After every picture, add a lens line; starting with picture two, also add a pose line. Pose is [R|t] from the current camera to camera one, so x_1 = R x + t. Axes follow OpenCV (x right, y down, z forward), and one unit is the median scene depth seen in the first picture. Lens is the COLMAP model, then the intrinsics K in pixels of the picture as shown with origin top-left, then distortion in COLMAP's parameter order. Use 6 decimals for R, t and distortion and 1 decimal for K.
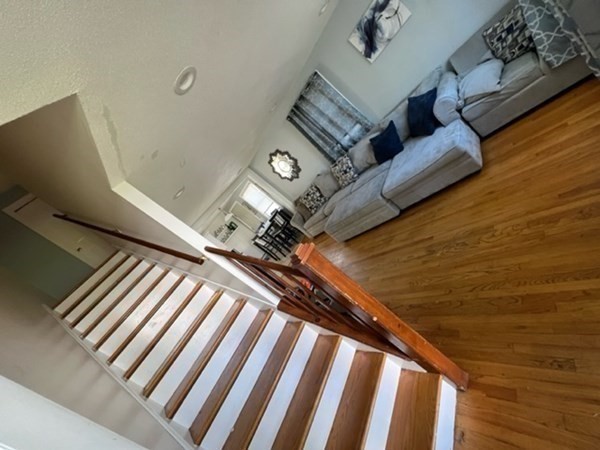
lens RADIAL K [[240.8, 0, 299.6], [0, 240.8, 224.8], [0, 0, 1]] dist [0.000094, 0.000000]
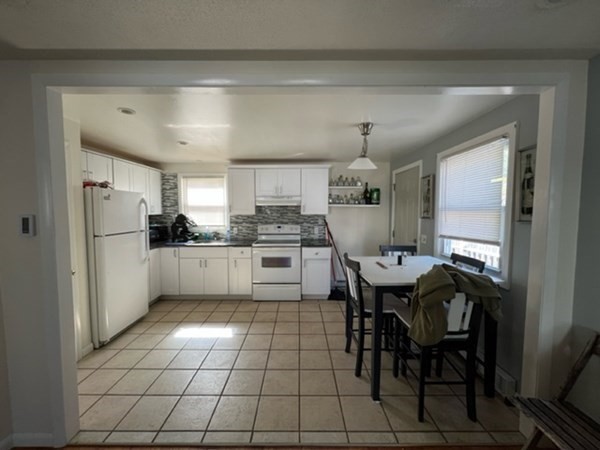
lens RADIAL K [[240.8, 0, 299.7], [0, 240.8, 224.4], [0, 0, 1]] dist [0.000094, 0.000000]
pose [[0.442587, 0.788555, -0.426964, -0.091877], [-0.705154, 0.600191, 0.377529, -0.040227], [0.553962, 0.133986, 0.821689, 0.531390]]
